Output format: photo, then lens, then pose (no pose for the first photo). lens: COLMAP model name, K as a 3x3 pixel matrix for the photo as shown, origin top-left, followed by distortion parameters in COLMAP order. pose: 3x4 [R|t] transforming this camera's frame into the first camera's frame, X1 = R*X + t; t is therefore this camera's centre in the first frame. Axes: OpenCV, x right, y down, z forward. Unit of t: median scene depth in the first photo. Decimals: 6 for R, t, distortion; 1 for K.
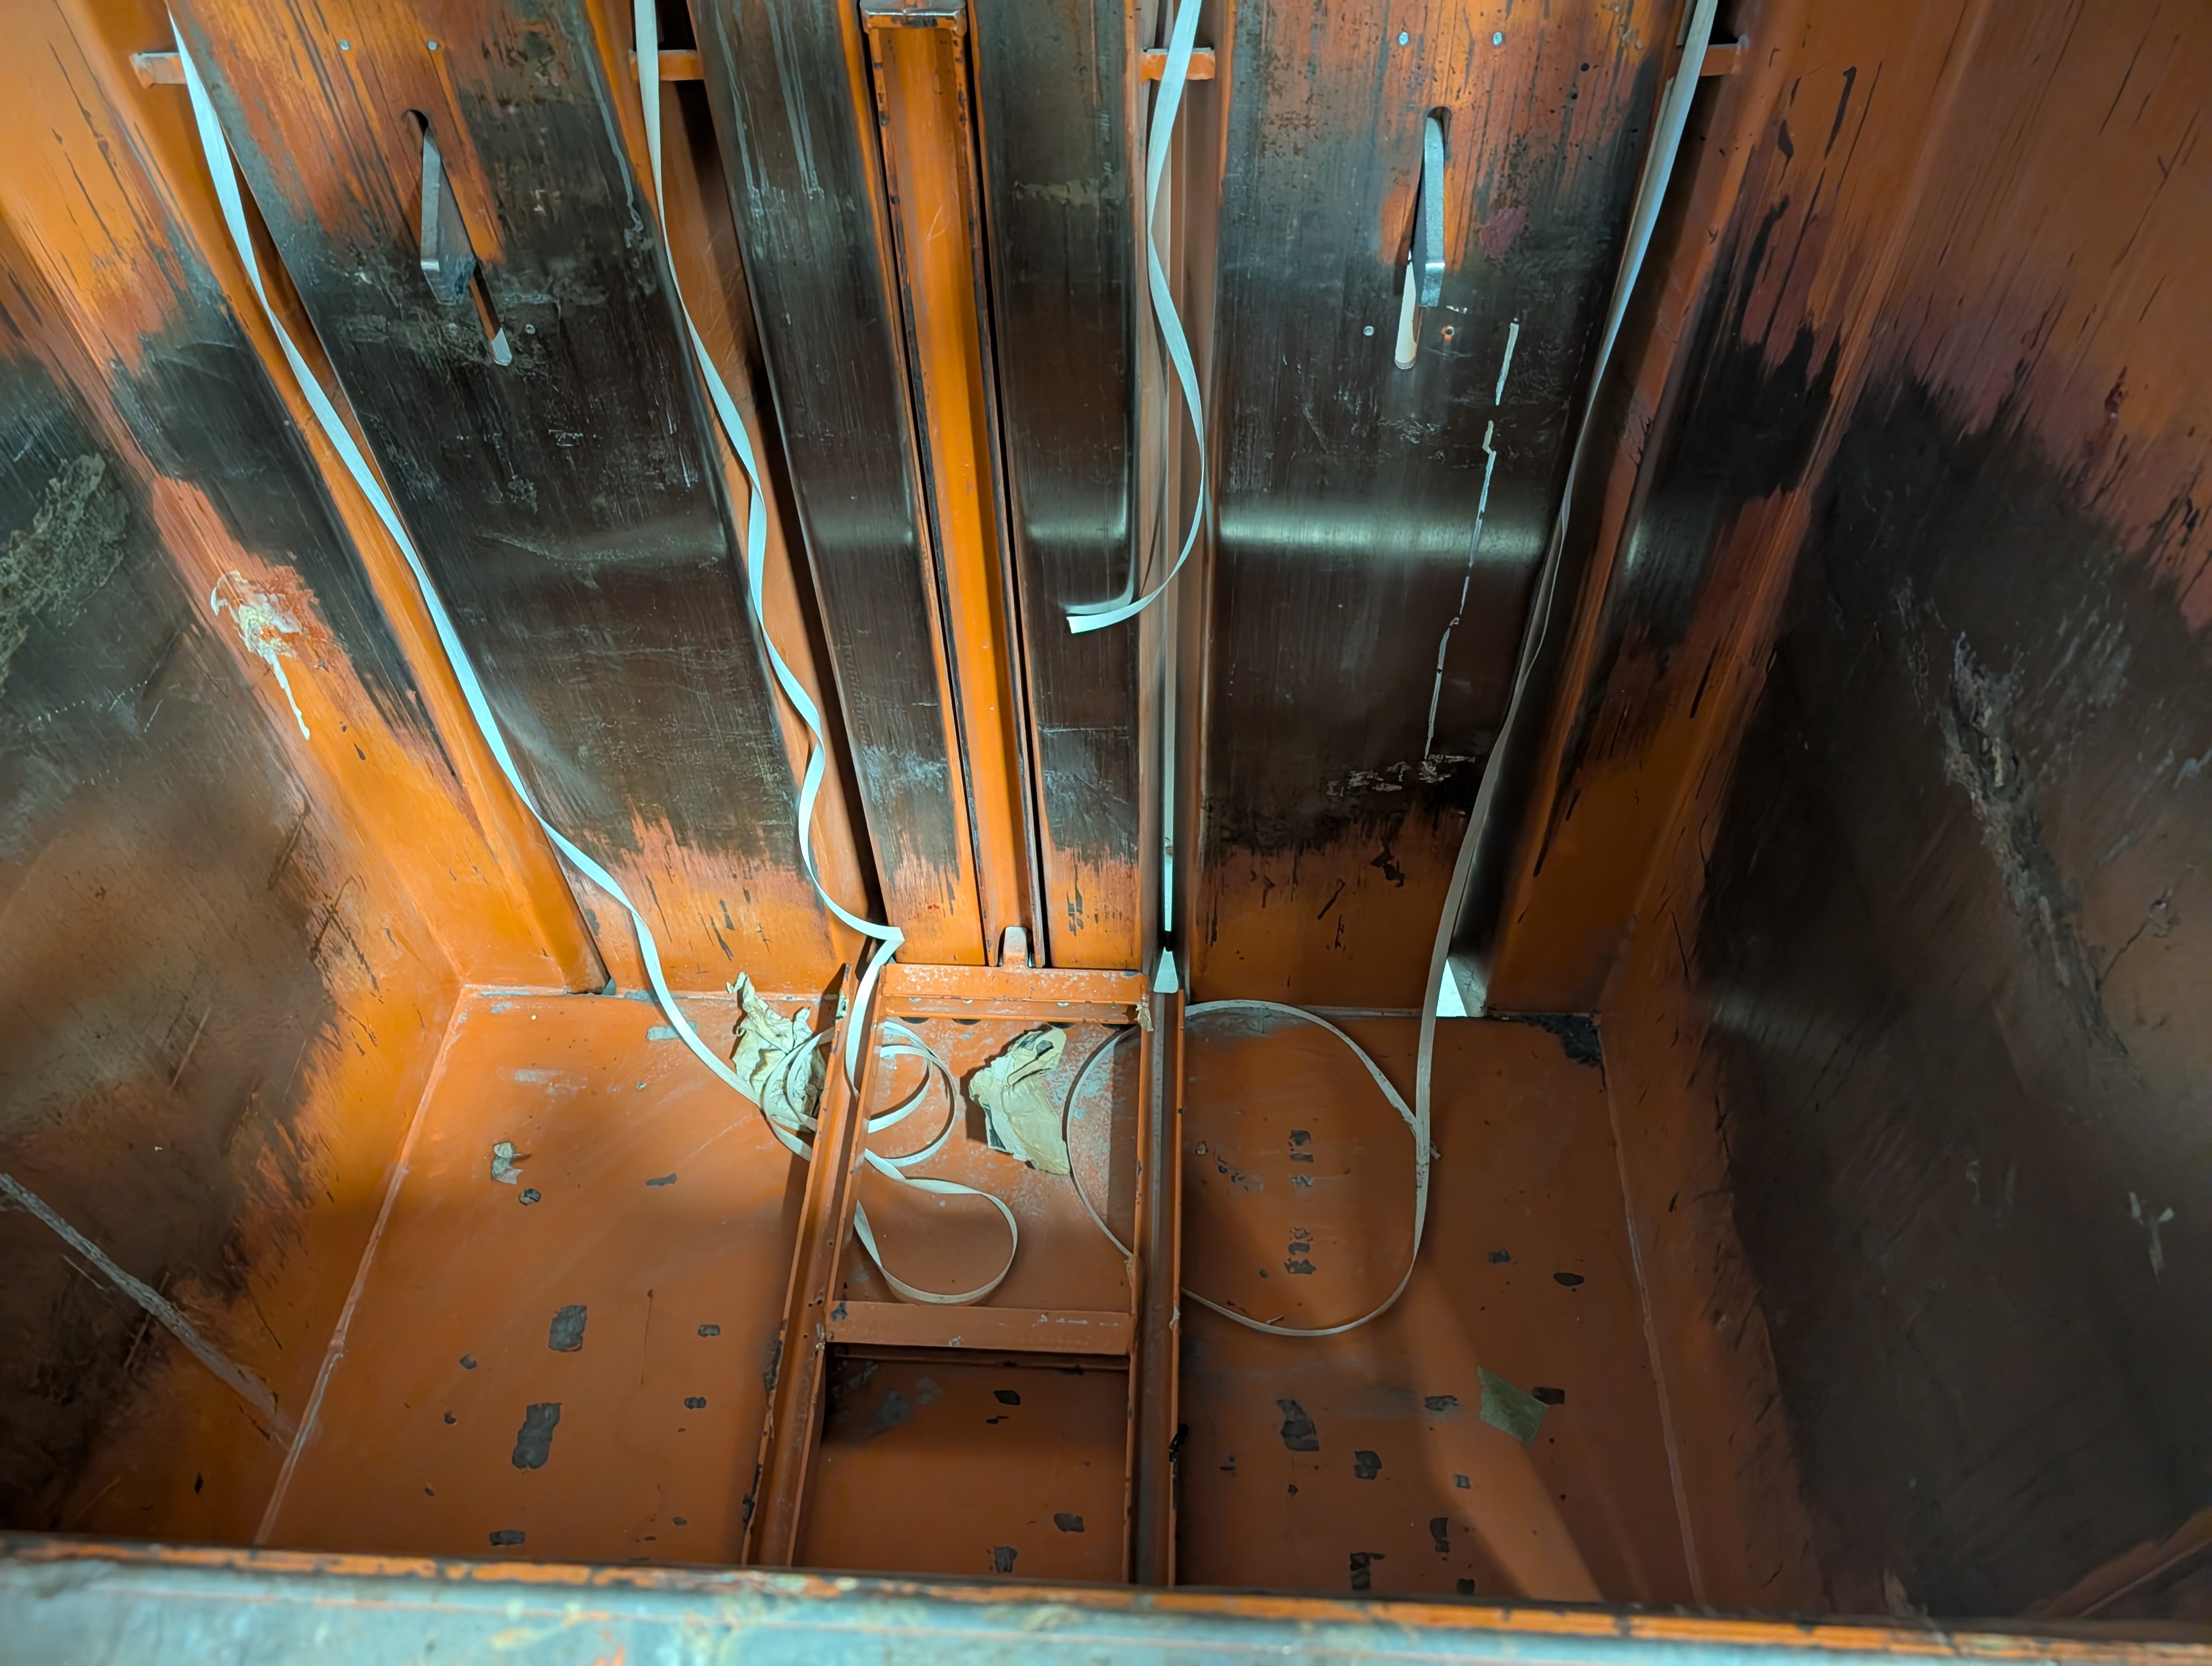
lens RADIAL K [[1577.6, 0, 1120.4], [0, 1577.6, 846.8], [0, 0, 1]] dist [-0.003341, -0.015087]
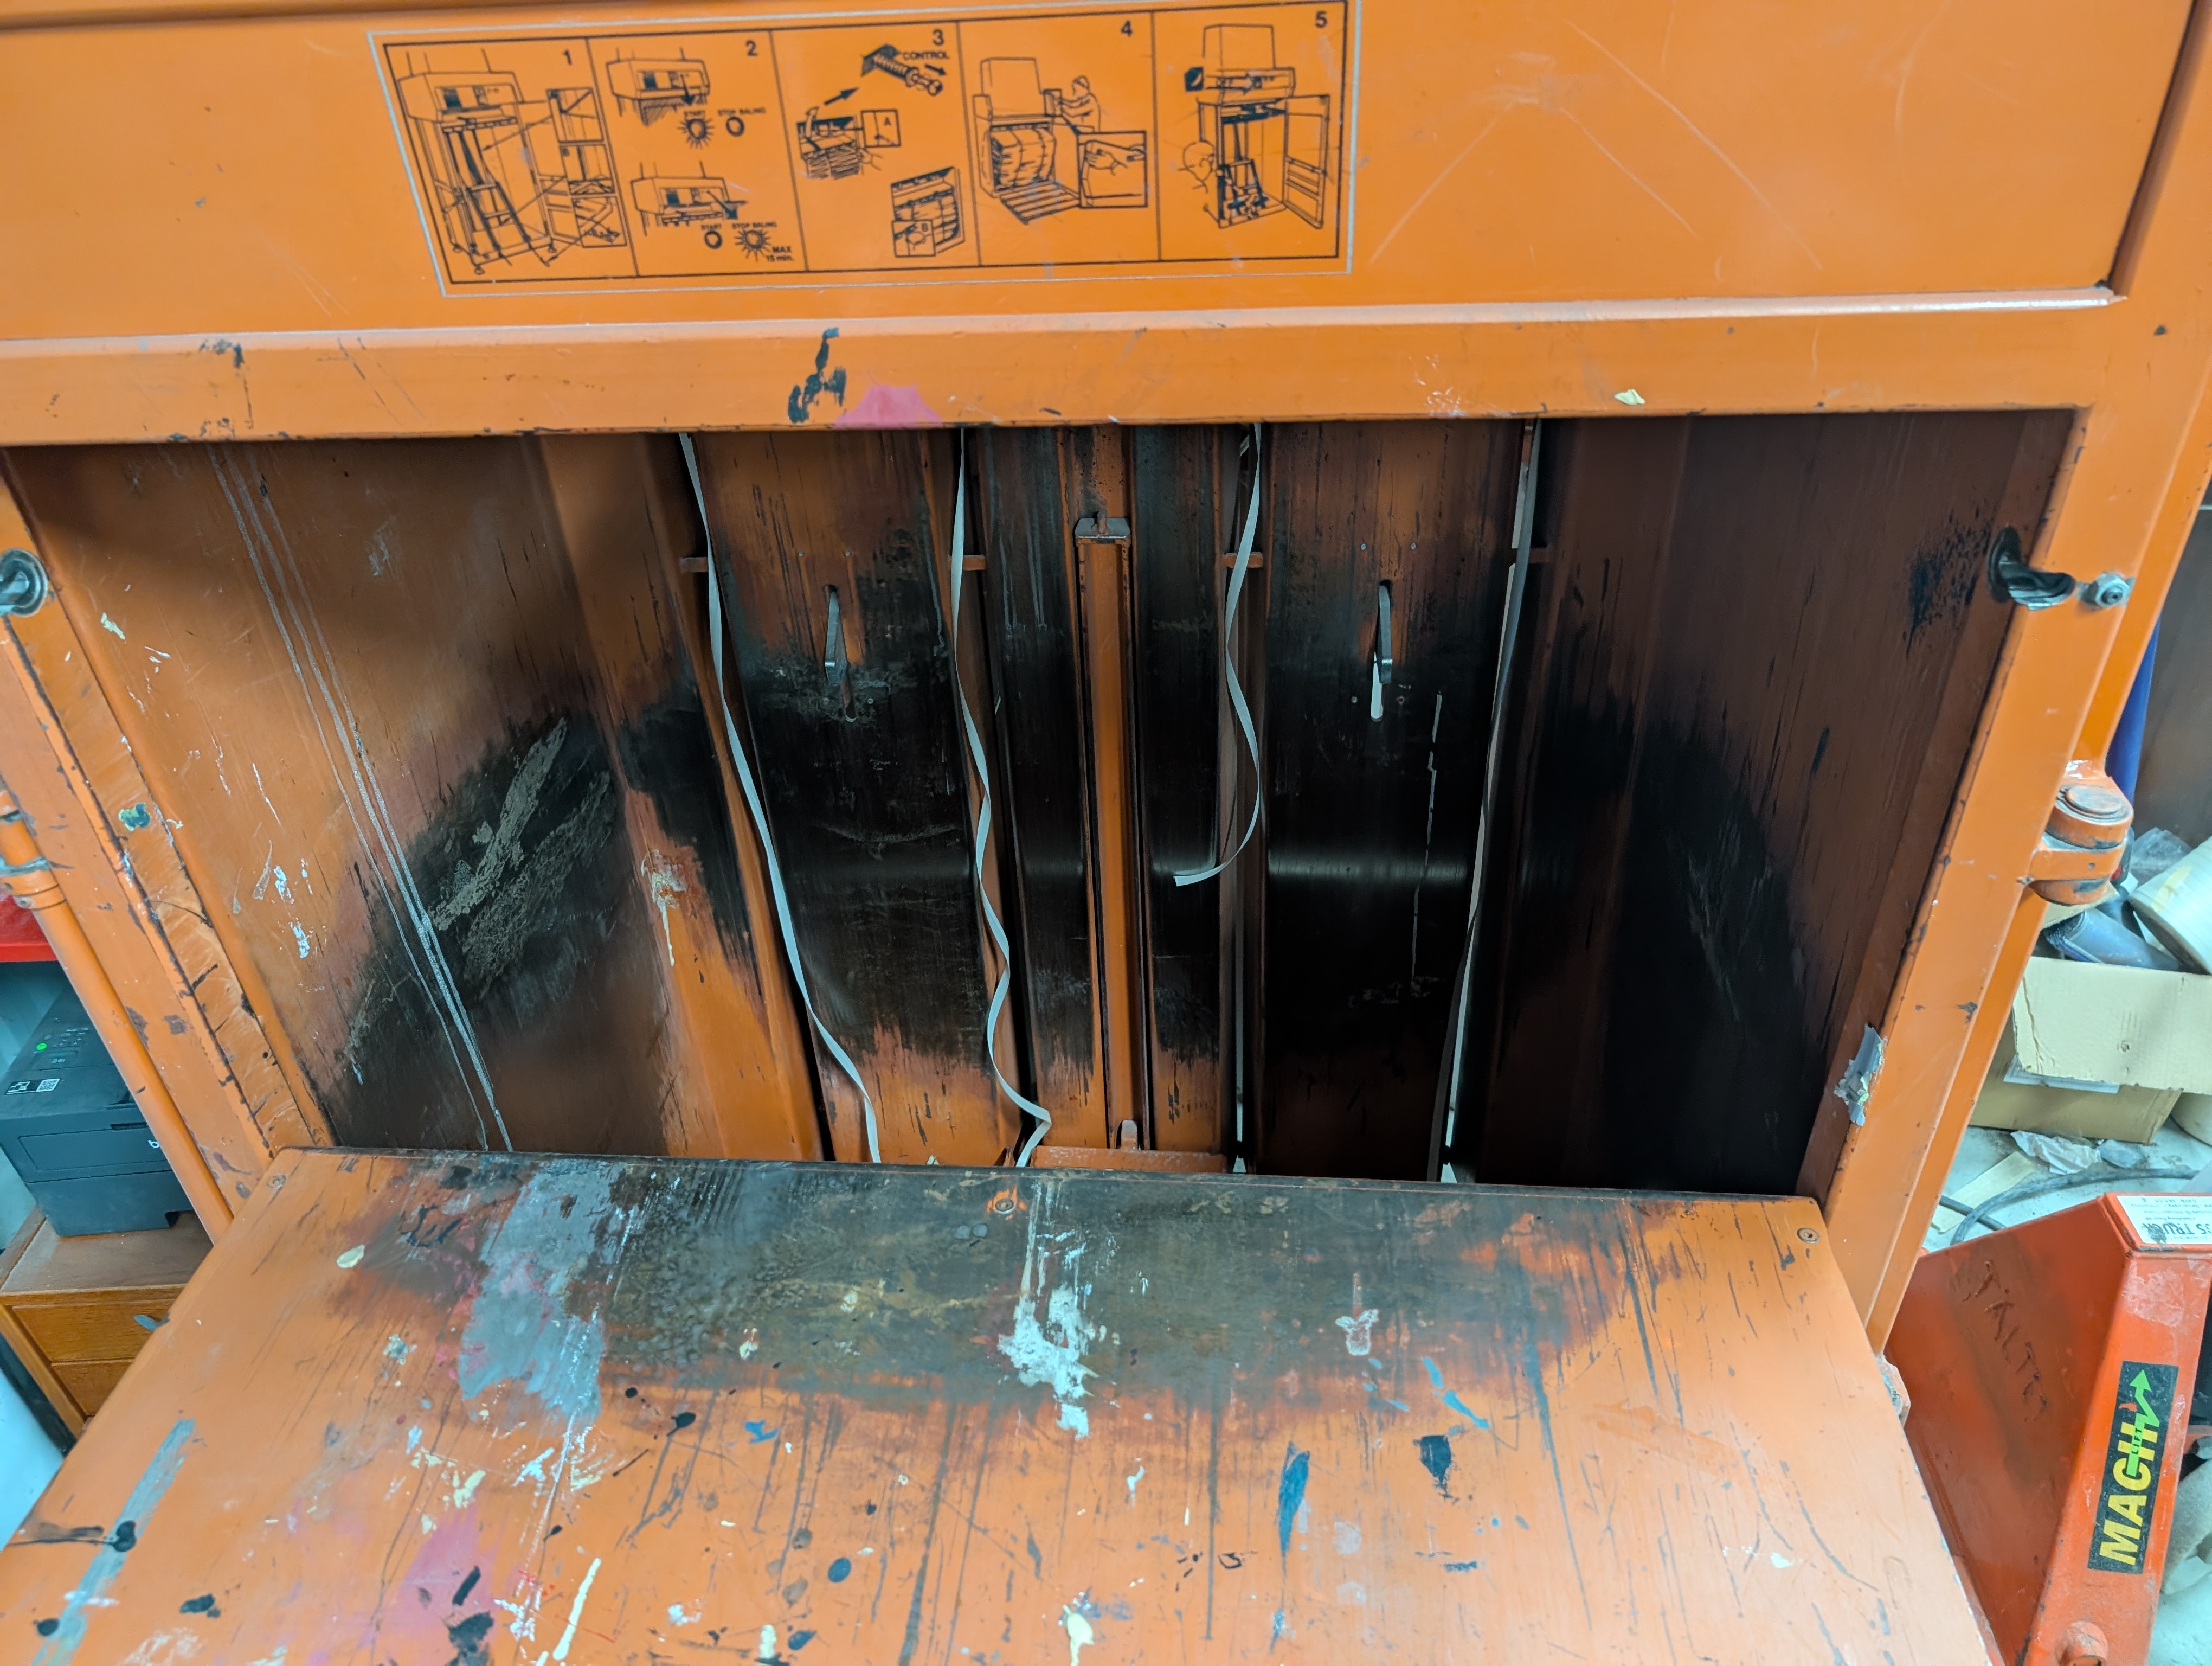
lens RADIAL K [[1577.6, 0, 1094.5], [0, 1577.6, 847.2], [0, 0, 1]] dist [-0.003341, -0.015087]
pose [[0.998413, 0.001071, -0.056298, -0.027683], [-0.015991, 0.964045, -0.265257, 0.273340], [0.053989, 0.265737, 0.962533, -0.595779]]
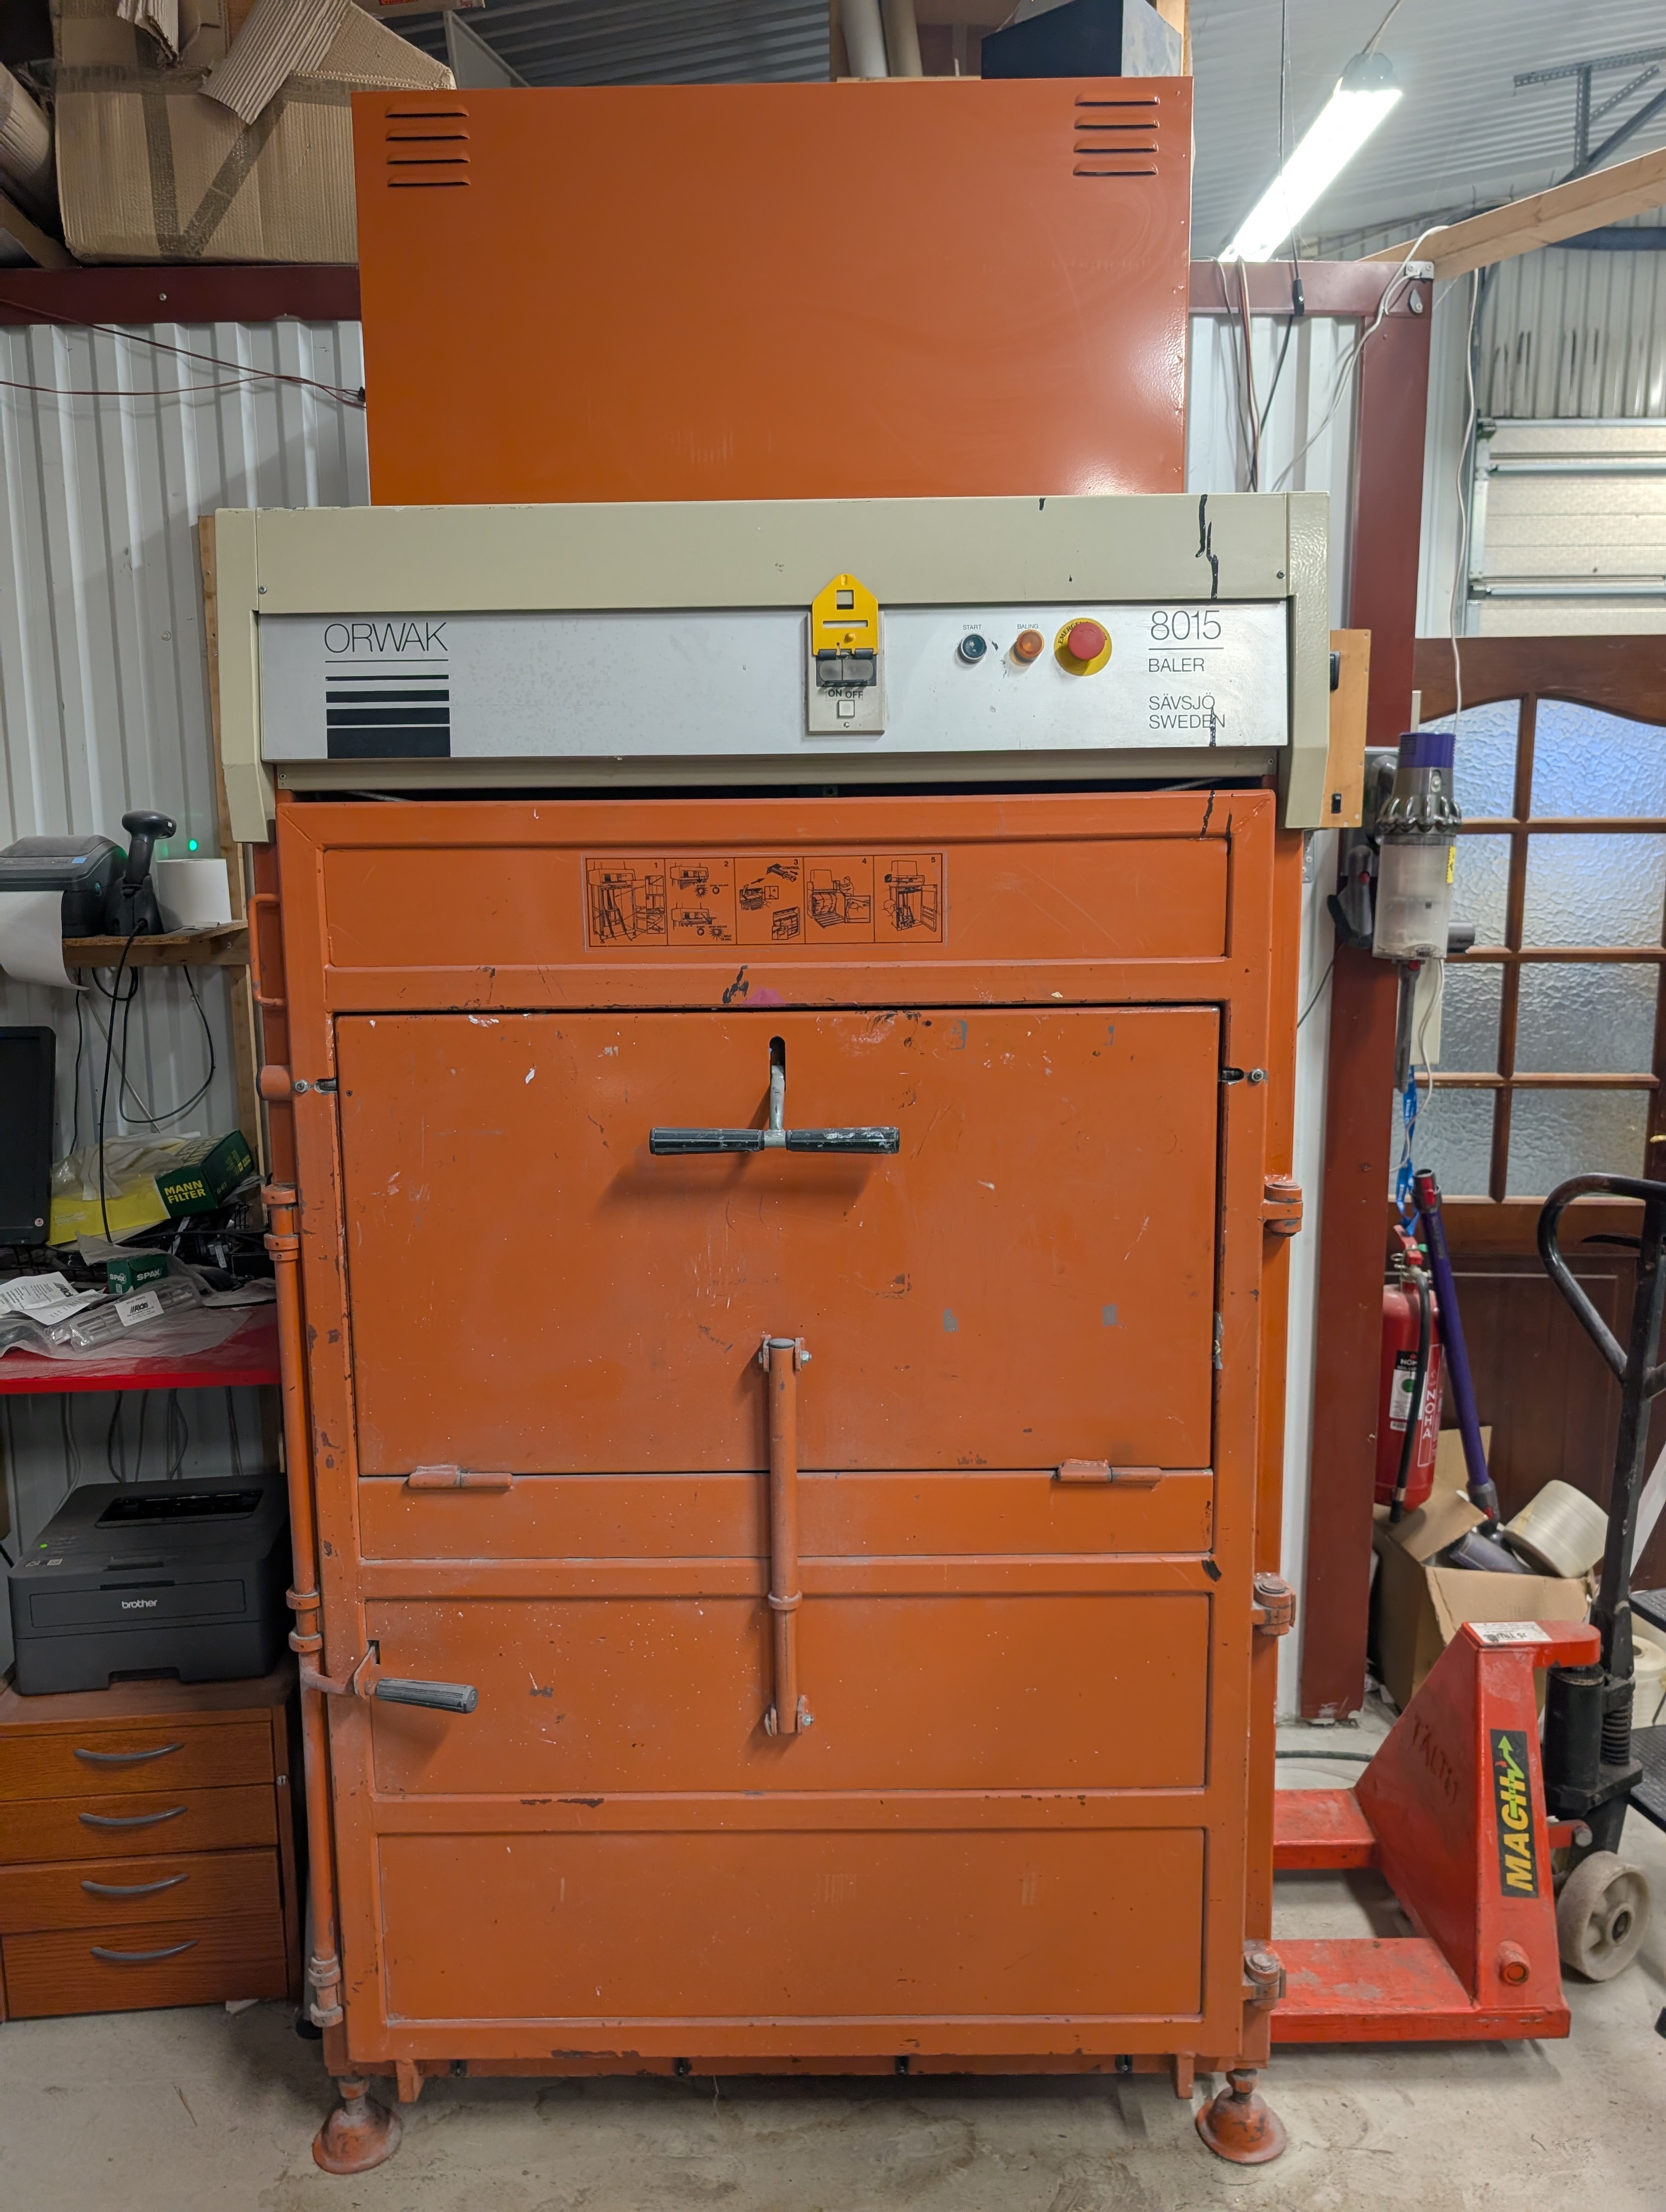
lens RADIAL K [[1577.6, 0, 823.9], [0, 1577.6, 1102.0], [0, 0, 1]] dist [-0.003341, -0.015087]
pose [[0.998675, -0.002533, 0.051405, -0.358881], [0.036171, 0.745062, -0.666013, 2.123557], [-0.036613, 0.666990, 0.744167, -1.865566]]
